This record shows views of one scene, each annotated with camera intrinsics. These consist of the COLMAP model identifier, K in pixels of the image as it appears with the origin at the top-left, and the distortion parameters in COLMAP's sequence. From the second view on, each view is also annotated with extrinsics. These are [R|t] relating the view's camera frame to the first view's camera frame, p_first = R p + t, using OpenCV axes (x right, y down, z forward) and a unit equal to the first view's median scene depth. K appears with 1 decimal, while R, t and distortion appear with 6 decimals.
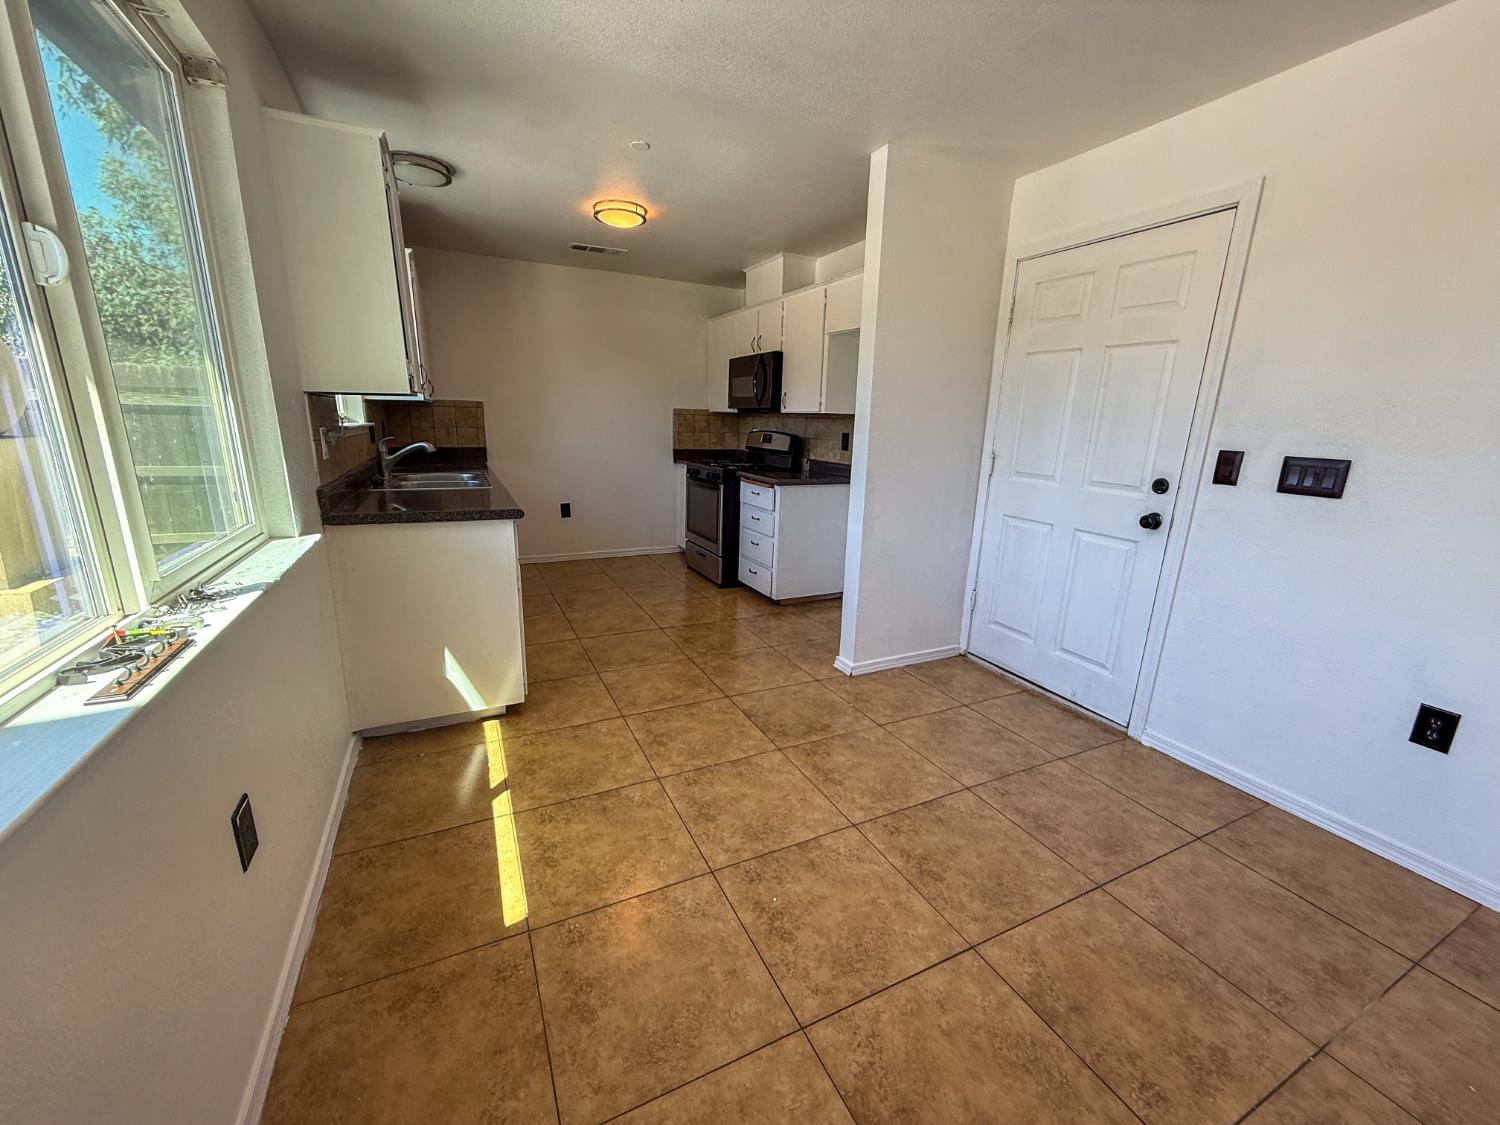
lens RADIAL K [[597.1, 0, 750.5], [0, 597.1, 566.0], [0, 0, 1]] dist [0.000420, -0.000311]
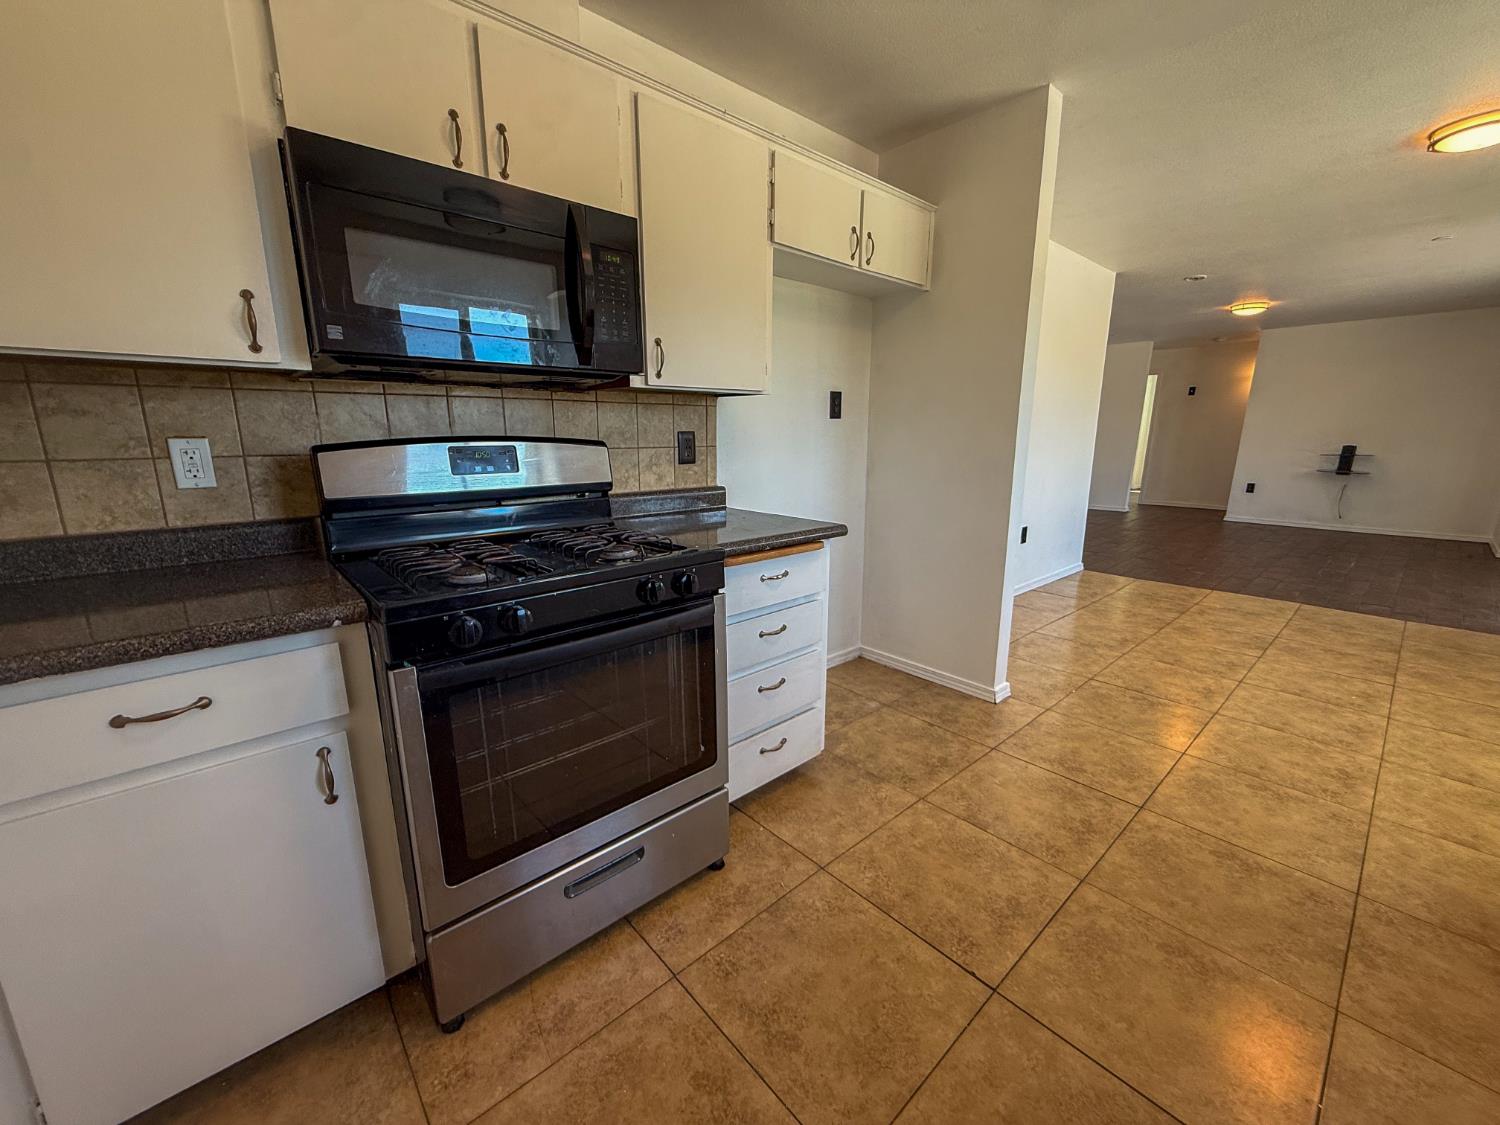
lens RADIAL K [[597.1, 0, 744.4], [0, 597.1, 562.7], [0, 0, 1]] dist [0.000420, -0.000311]
pose [[-0.260205, -0.237526, 0.935882, -0.585928], [0.223987, 0.927980, 0.297796, -0.399806], [-0.939214, 0.287113, -0.188263, 1.660151]]
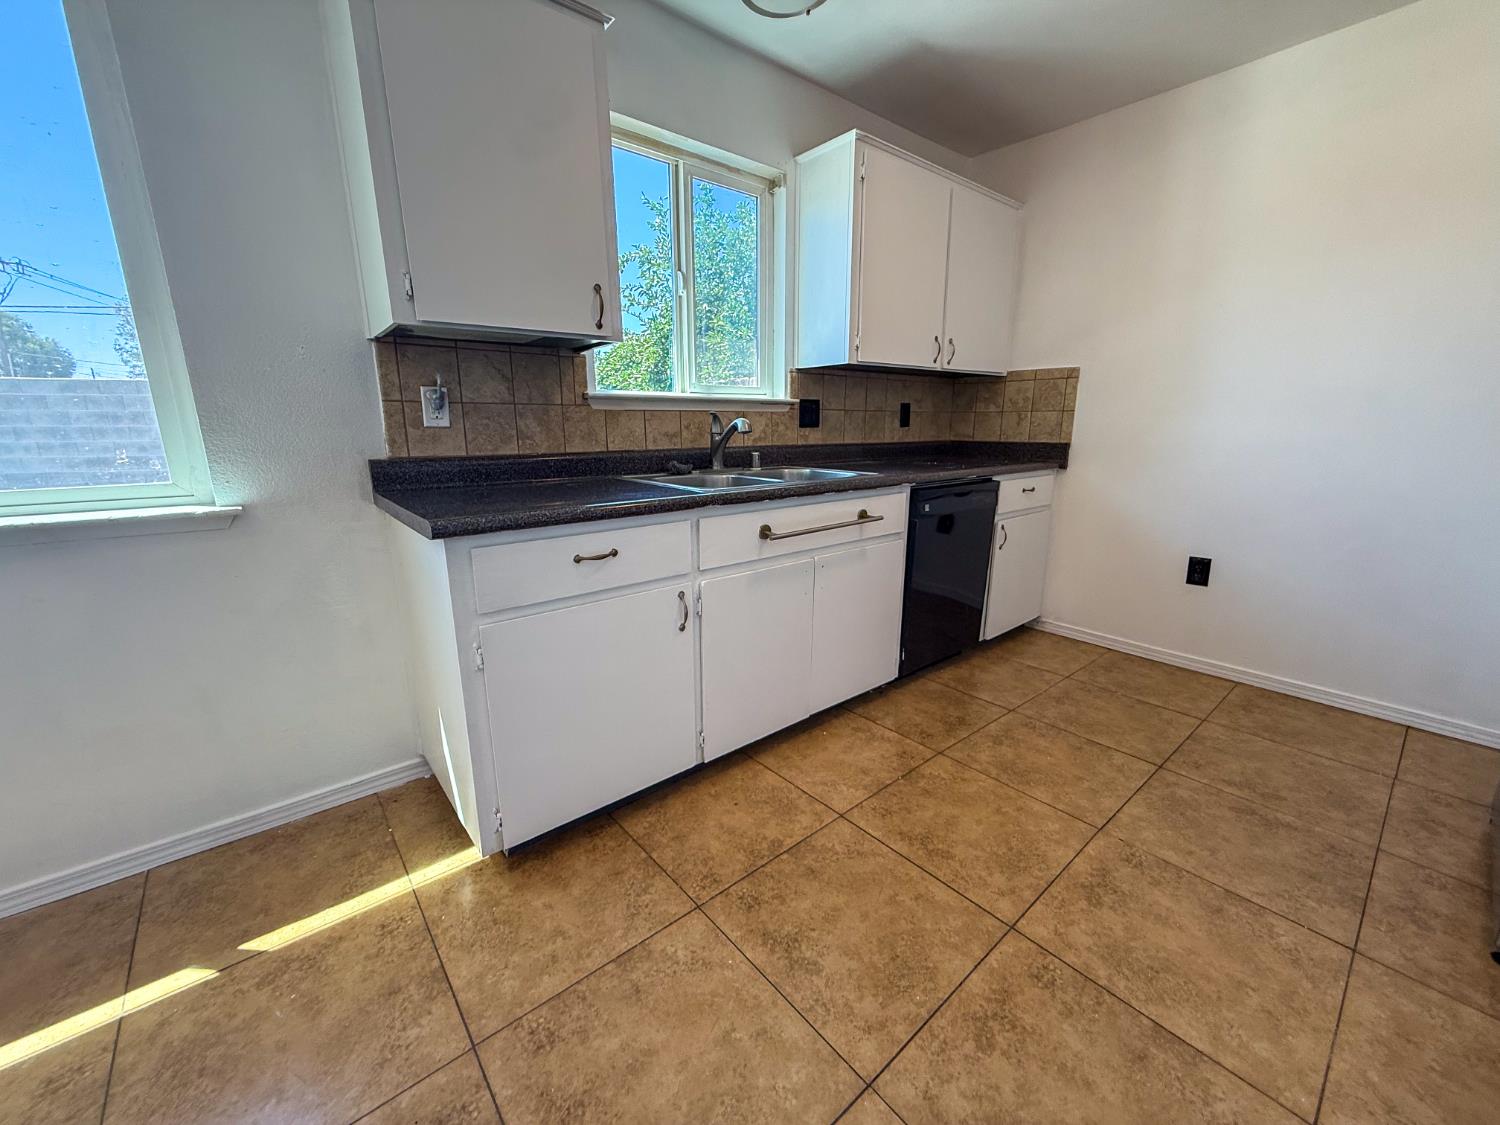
lens RADIAL K [[597.1, 0, 744.8], [0, 597.1, 561.3], [0, 0, 1]] dist [0.000420, -0.000311]
pose [[0.236488, 0.198644, -0.951112, 0.149793], [-0.225683, 0.963337, 0.145083, -0.166144], [0.945061, 0.180340, 0.272648, 0.940275]]
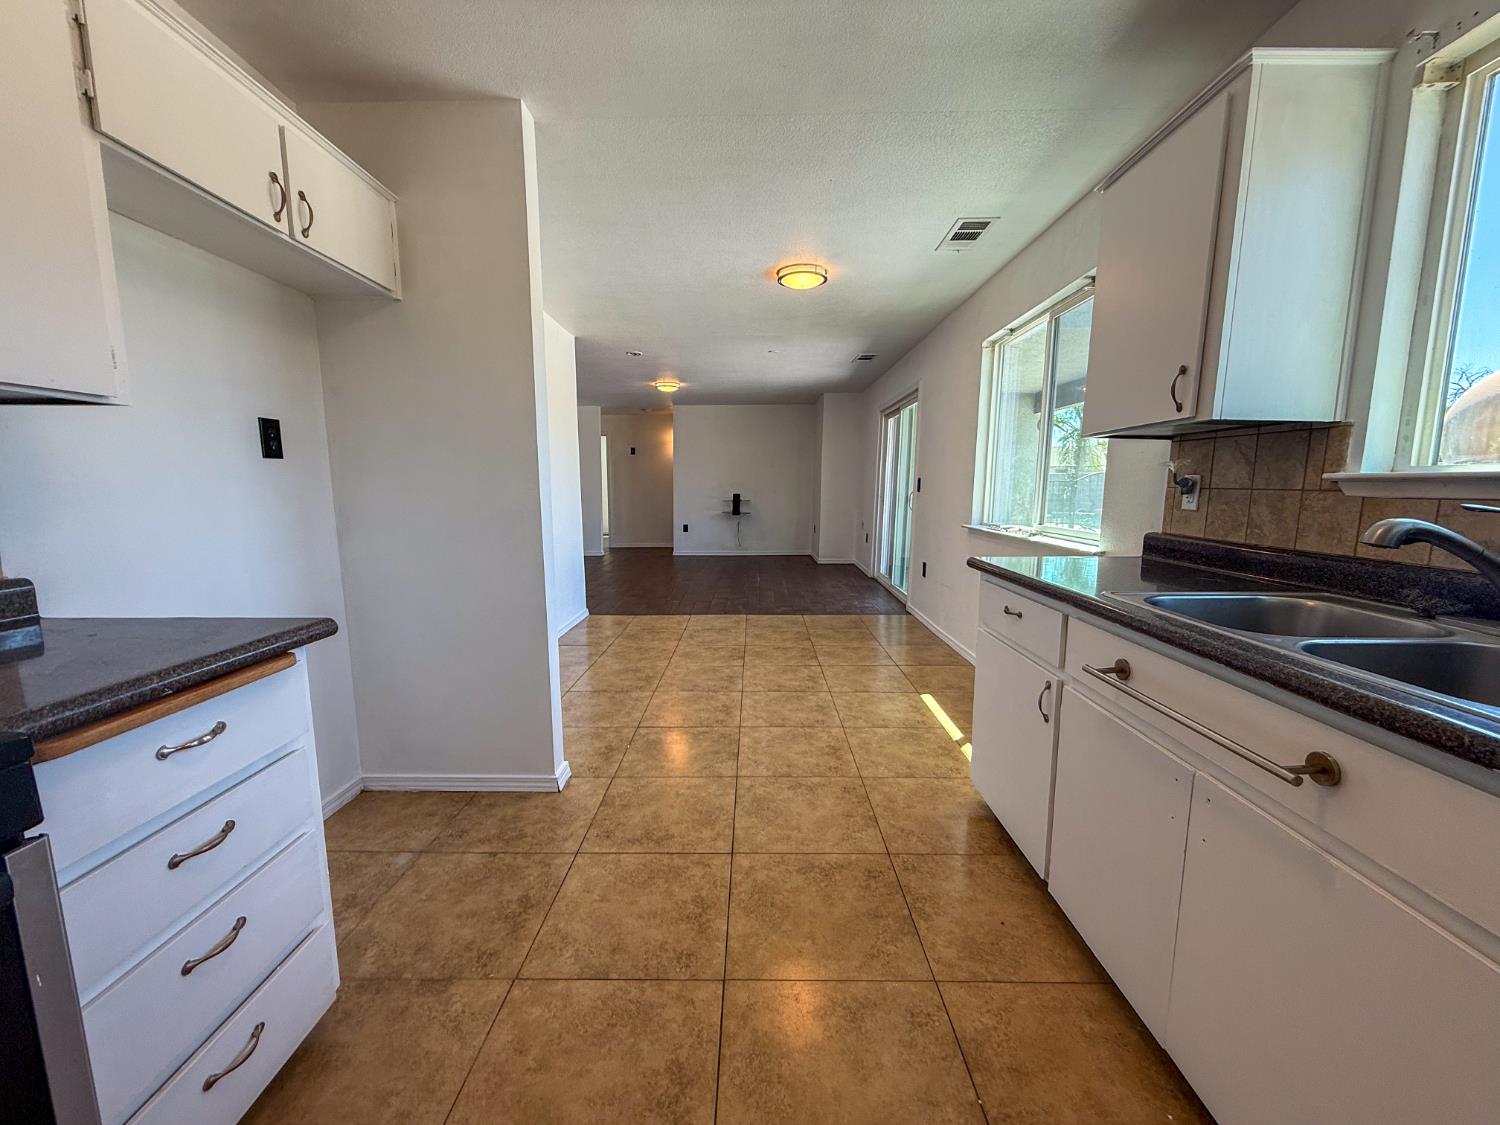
lens RADIAL K [[597.1, 0, 746.3], [0, 597.1, 563.4], [0, 0, 1]] dist [0.000420, -0.000311]
pose [[-0.890041, -0.086223, 0.447652, -0.412396], [0.086034, 0.932538, 0.350673, -0.370836], [-0.447688, 0.350627, -0.822579, 1.614109]]
